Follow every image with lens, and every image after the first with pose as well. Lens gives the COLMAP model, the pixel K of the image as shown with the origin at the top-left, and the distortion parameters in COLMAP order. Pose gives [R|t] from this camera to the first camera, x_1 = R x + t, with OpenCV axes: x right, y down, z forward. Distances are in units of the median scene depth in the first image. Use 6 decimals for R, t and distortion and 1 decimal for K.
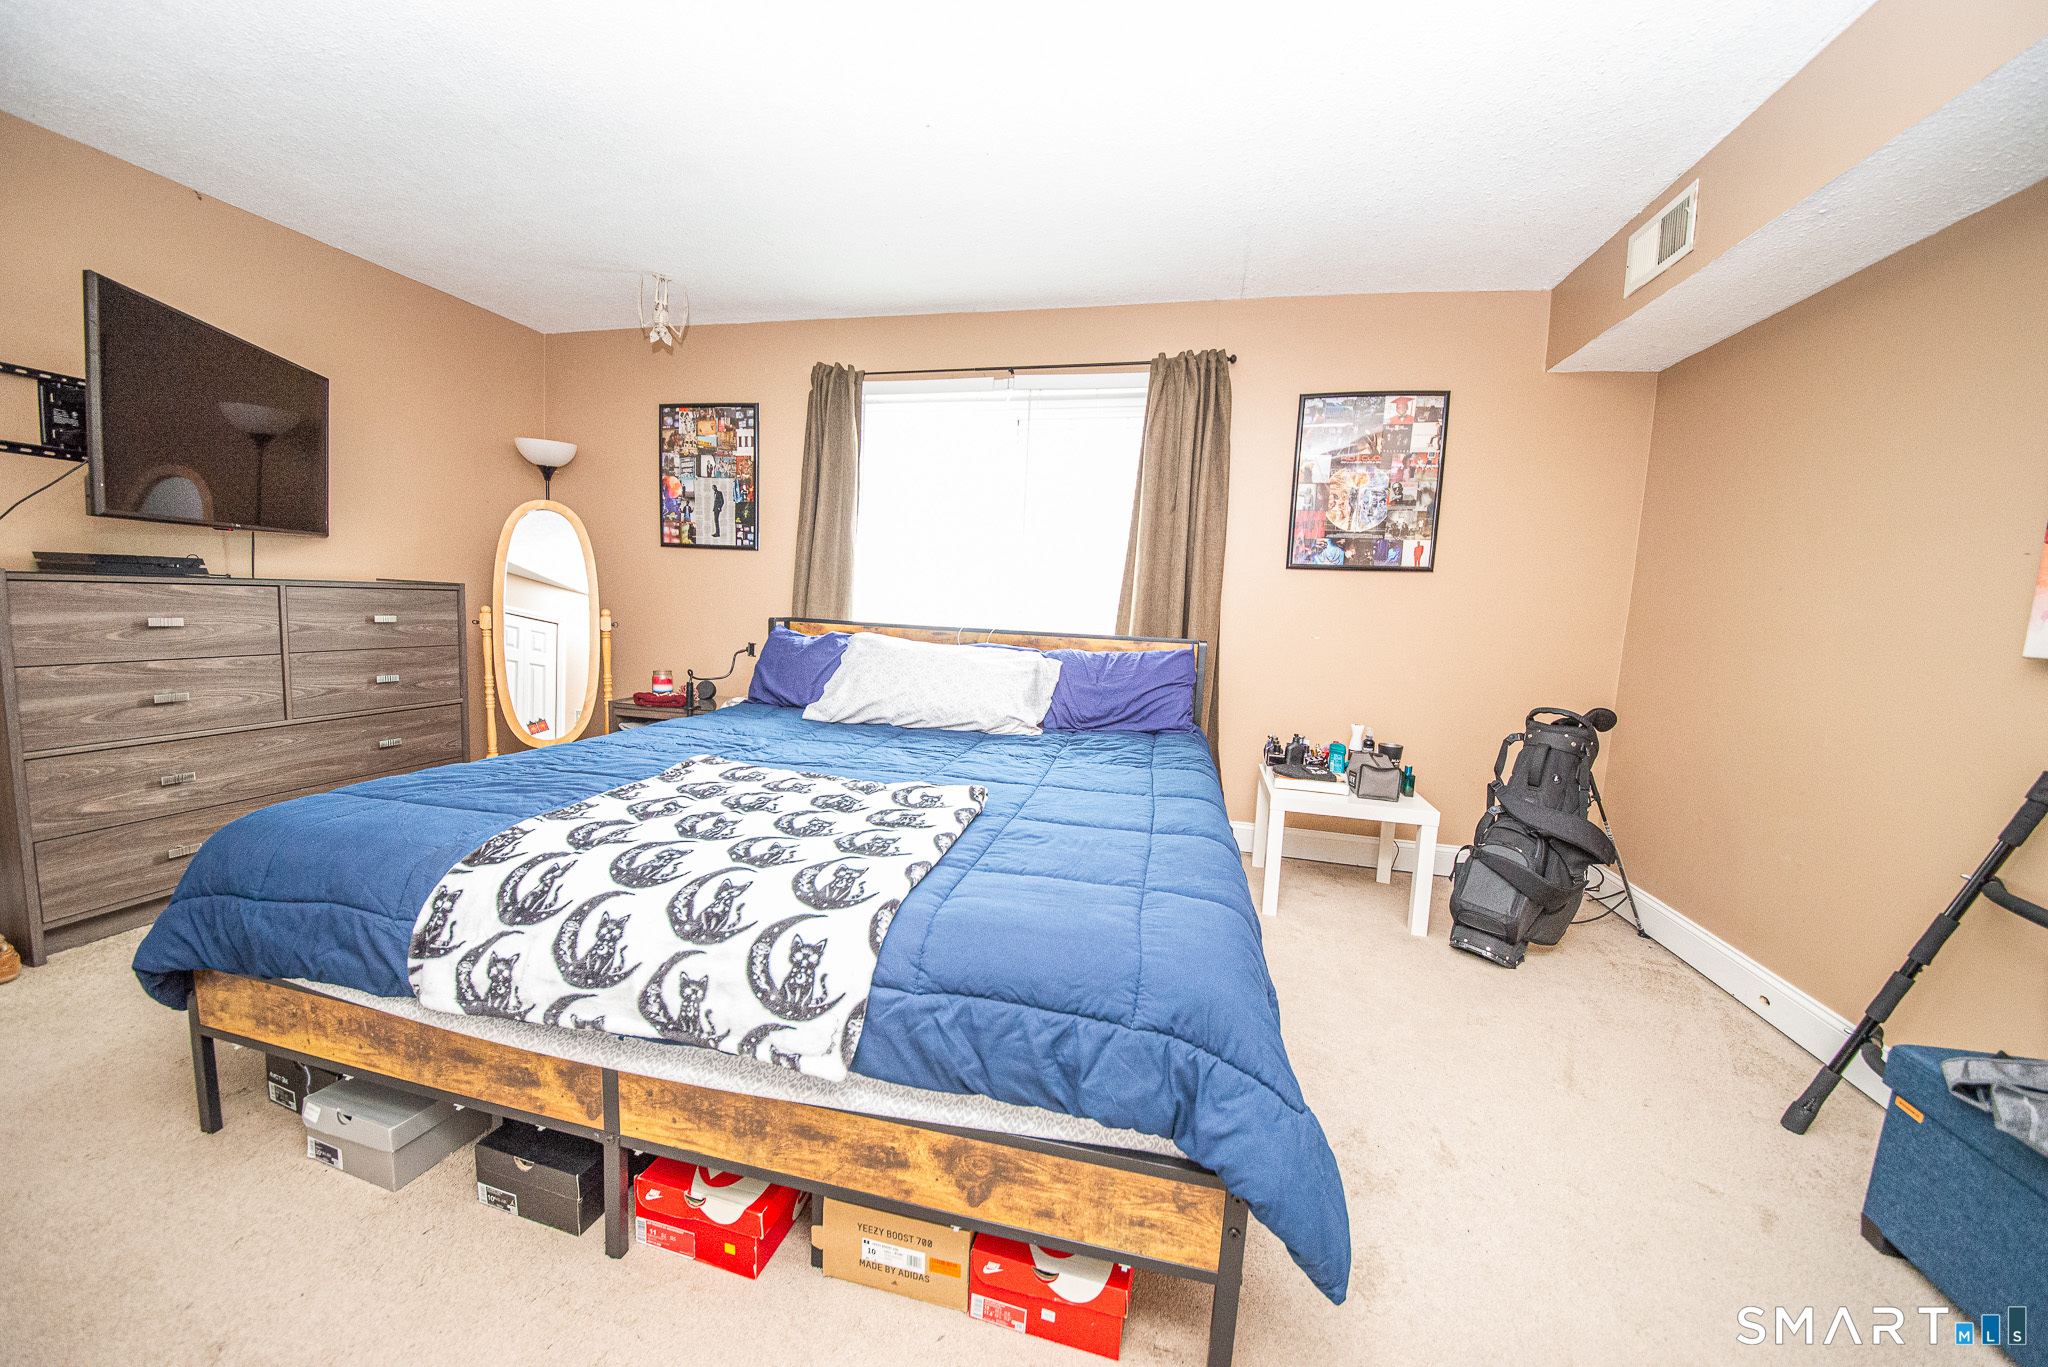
lens RADIAL K [[712.4, 0, 1028.3], [0, 712.4, 677.5], [0, 0, 1]] dist [0.001517, -0.008583]
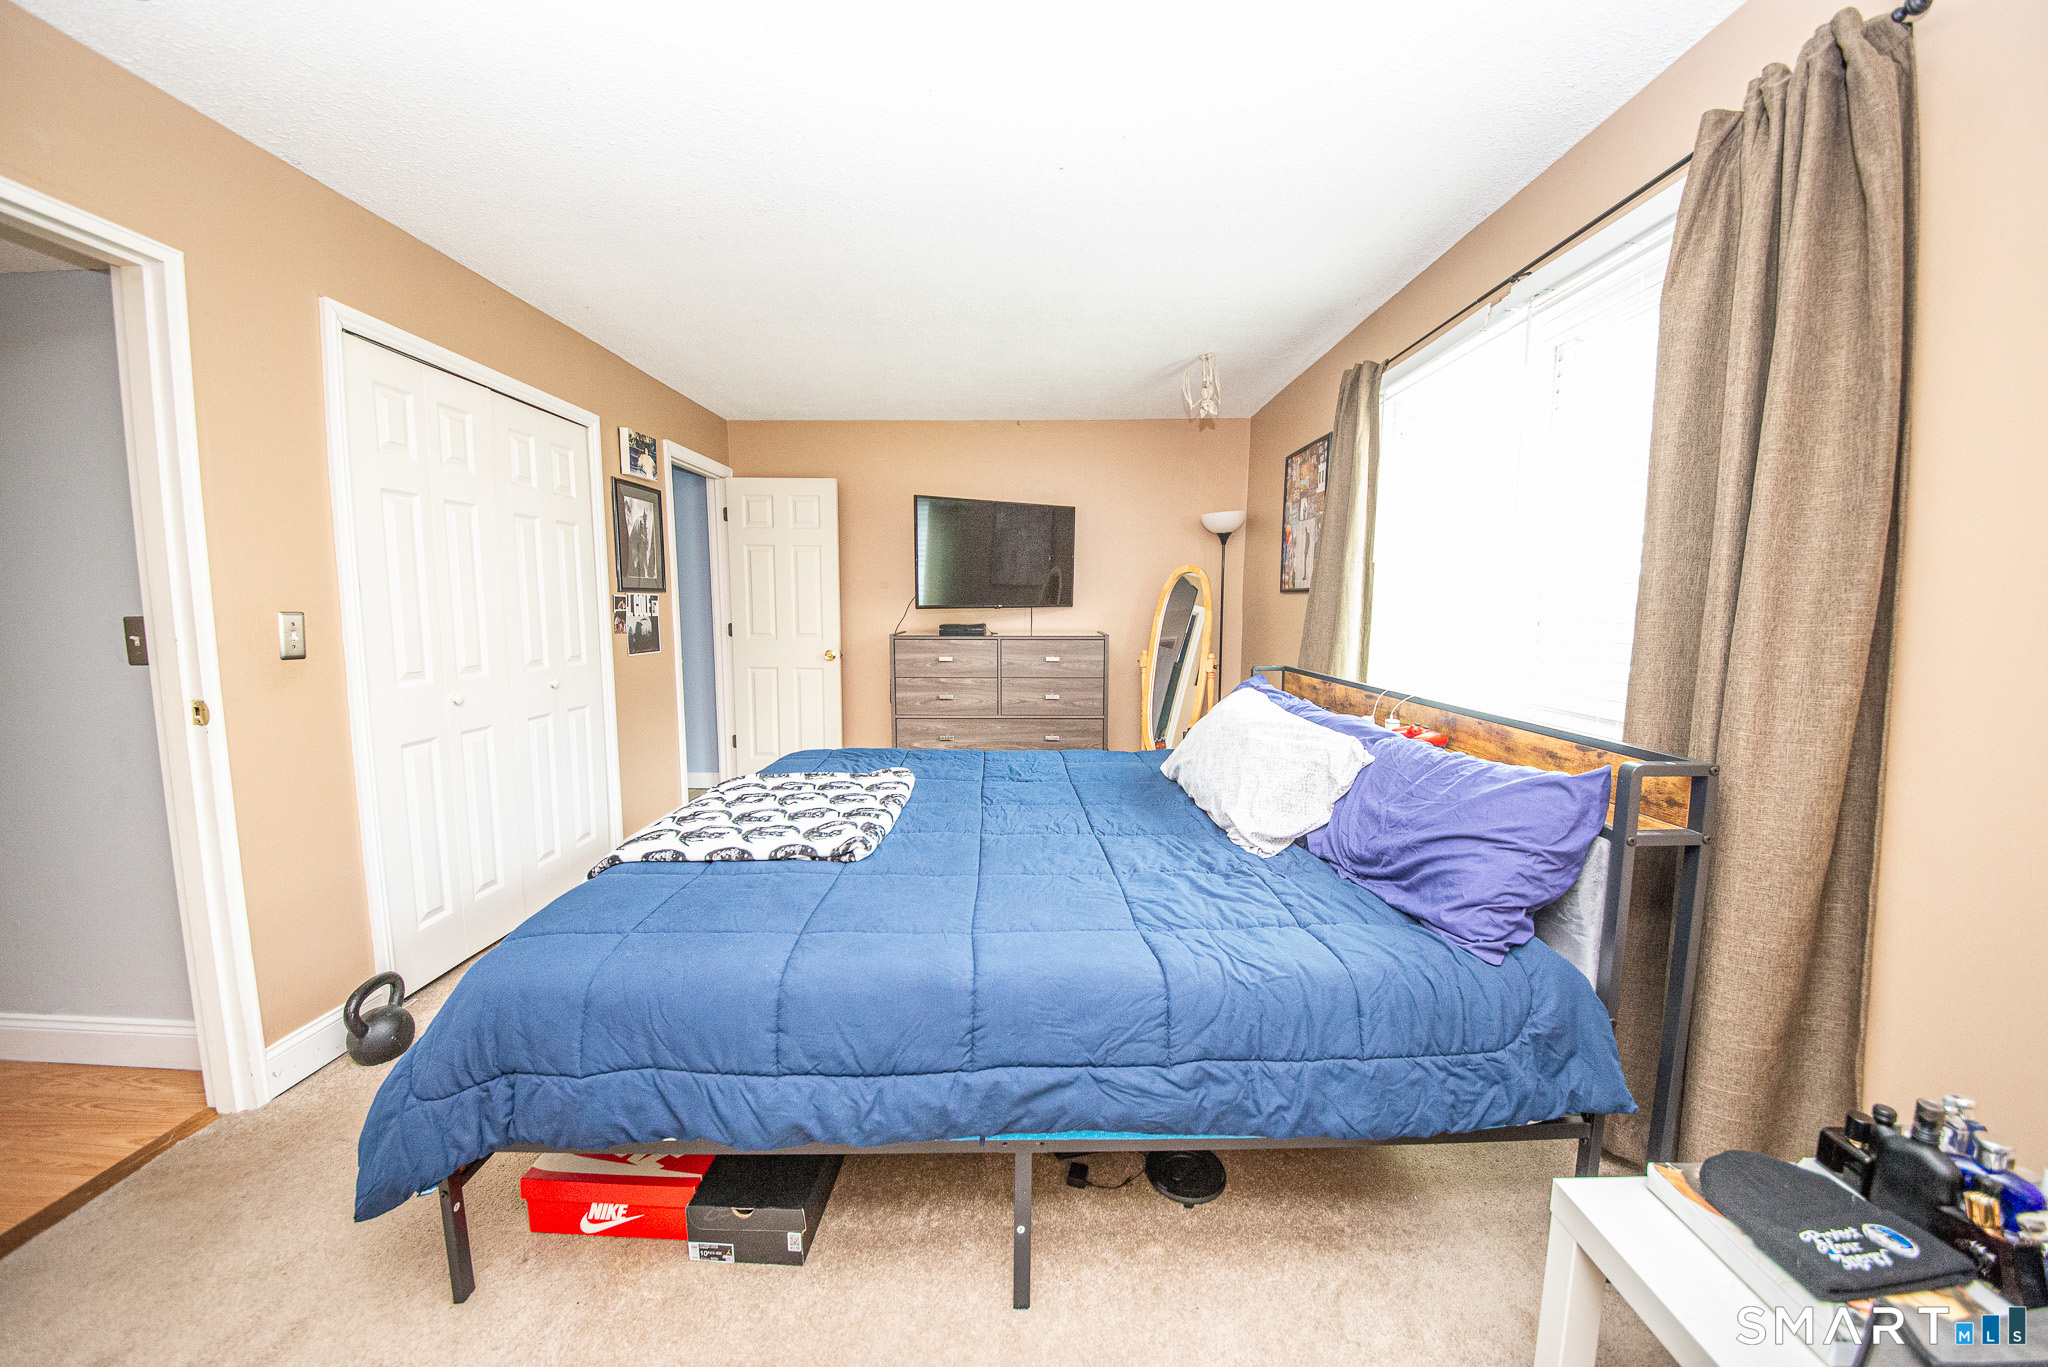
lens RADIAL K [[712.4, 0, 1028.3], [0, 712.4, 677.5], [0, 0, 1]] dist [0.001517, -0.008583]
pose [[0.207001, 0.049718, -0.977077, 0.674863], [-0.091479, 0.995316, 0.031265, -0.093856], [0.974055, 0.082910, 0.210579, 0.680136]]
